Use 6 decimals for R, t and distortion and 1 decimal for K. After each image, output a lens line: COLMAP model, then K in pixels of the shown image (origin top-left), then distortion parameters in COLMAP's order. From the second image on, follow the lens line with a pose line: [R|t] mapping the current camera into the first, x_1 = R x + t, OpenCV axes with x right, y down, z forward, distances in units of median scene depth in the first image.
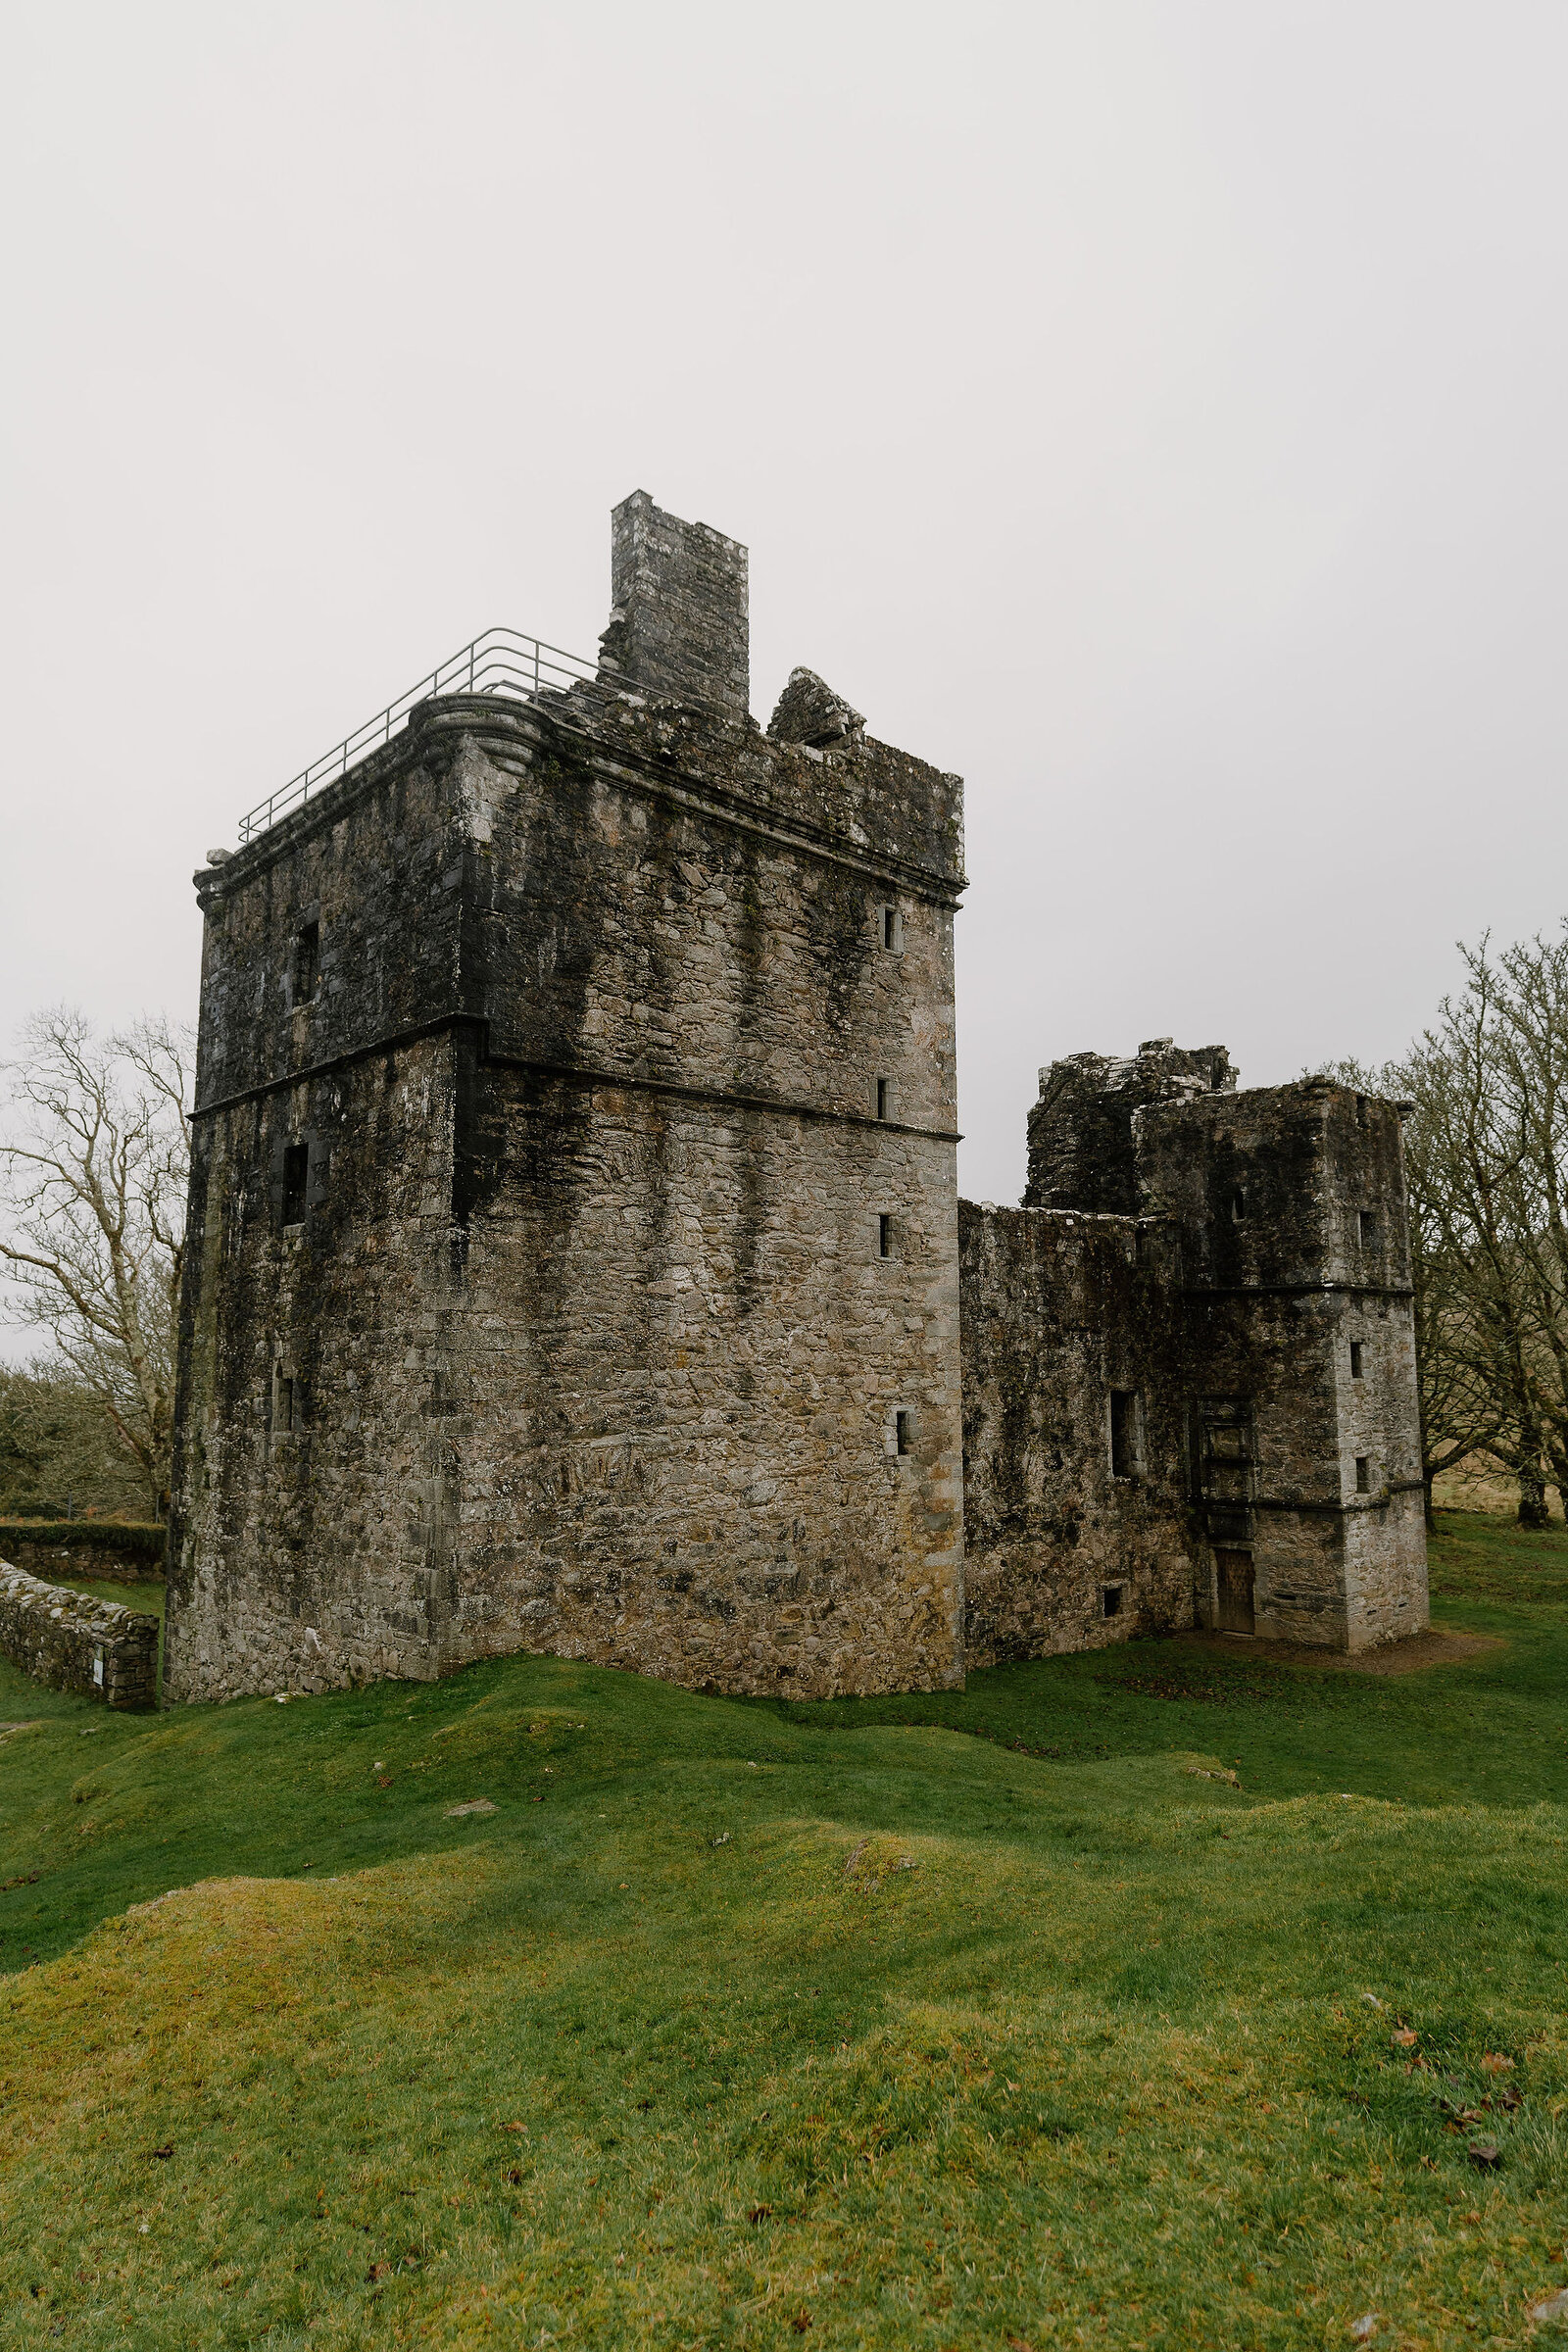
lens RADIAL K [[1436.8, 0, 765.2], [0, 1436.8, 1168.8], [0, 0, 1]] dist [0.006953, 0.003898]
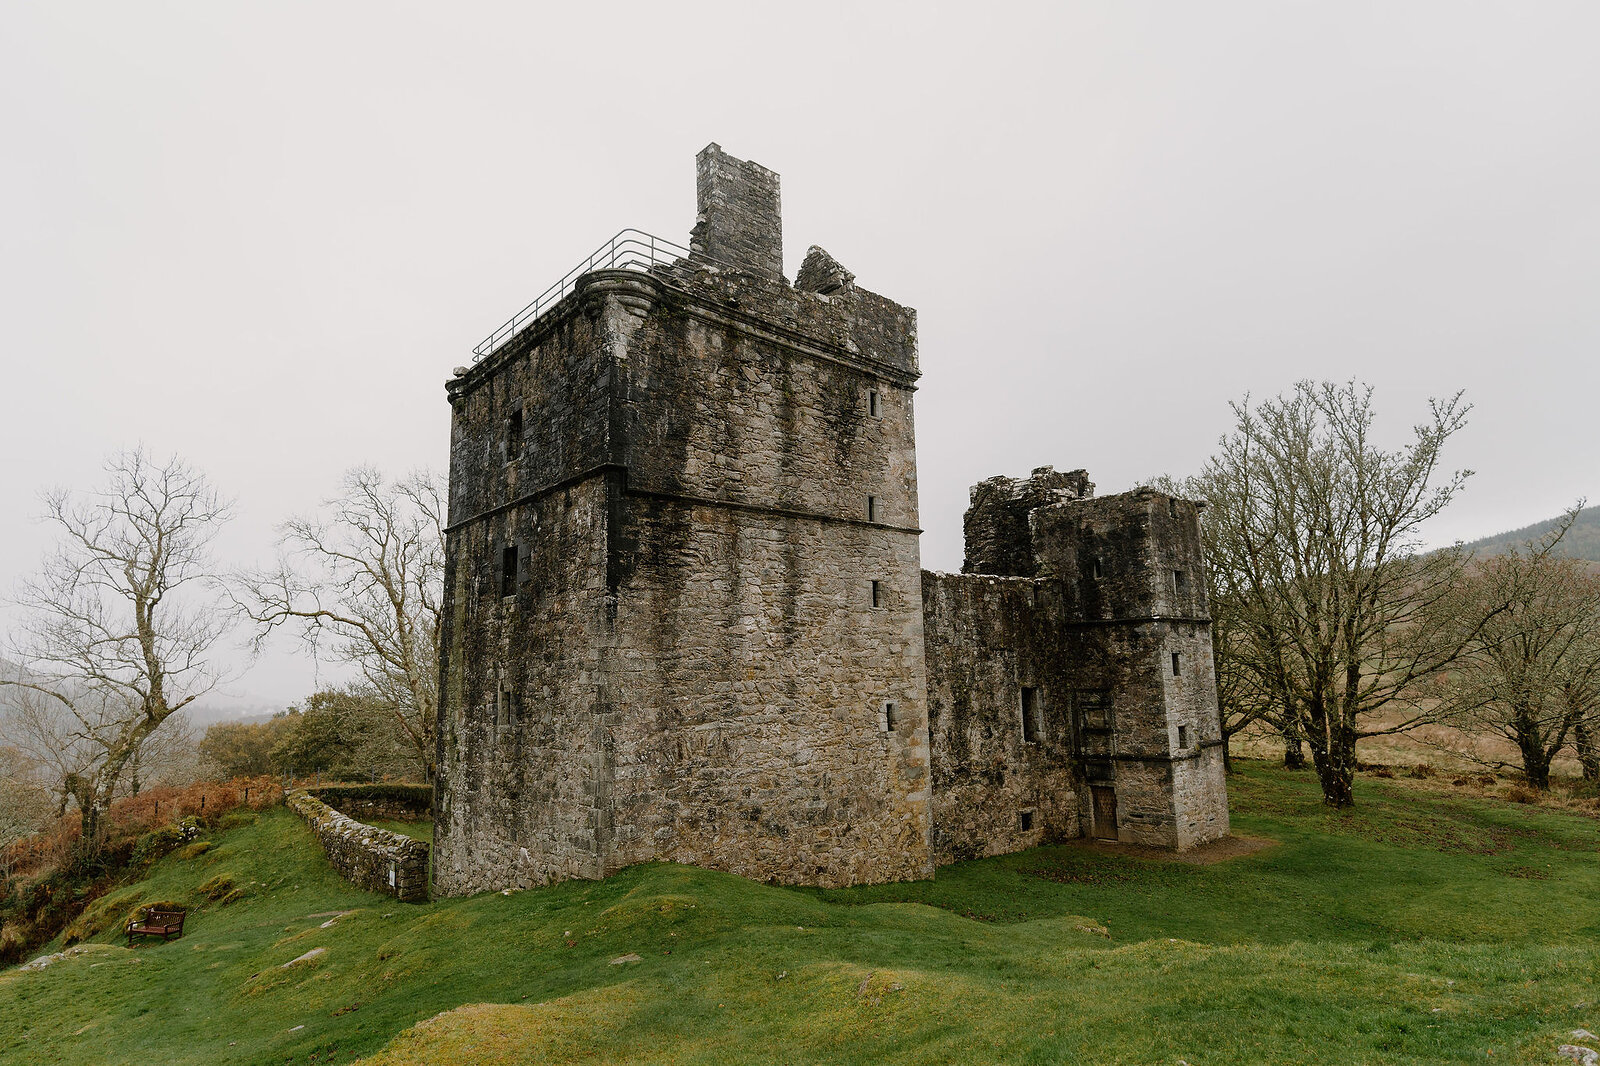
lens RADIAL K [[903.0, 0, 788.0], [0, 903.0, 518.7], [0, 0, 1]] dist [0.003983, -0.001905]
pose [[0.999552, -0.025883, -0.015004, 0.002700], [0.025312, 0.998993, -0.037050, -0.002365], [0.015948, 0.036653, 0.999201, -0.012864]]
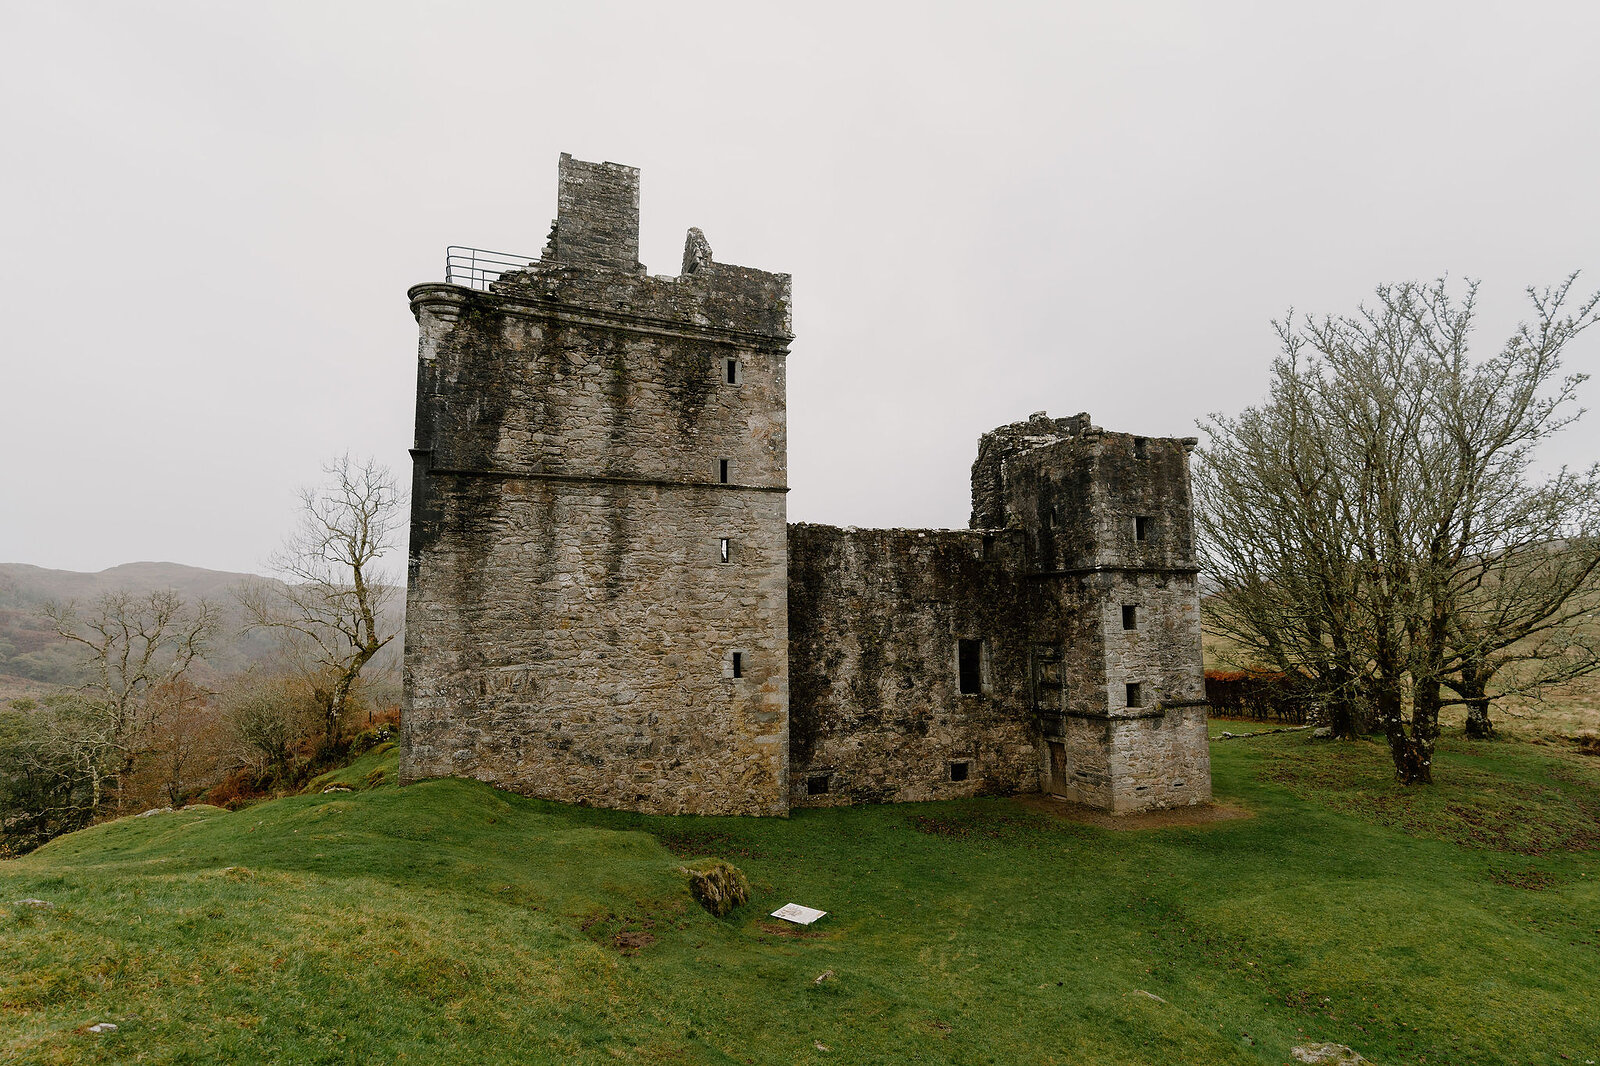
lens RADIAL K [[829.3, 0, 802.9], [0, 829.3, 524.3], [0, 0, 1]] dist [-0.001885, 0.003975]
pose [[0.927262, -0.057554, -0.369963, 0.551854], [0.062307, 0.998057, 0.000899, 0.020599], [0.369192, -0.023885, 0.929046, 0.114960]]
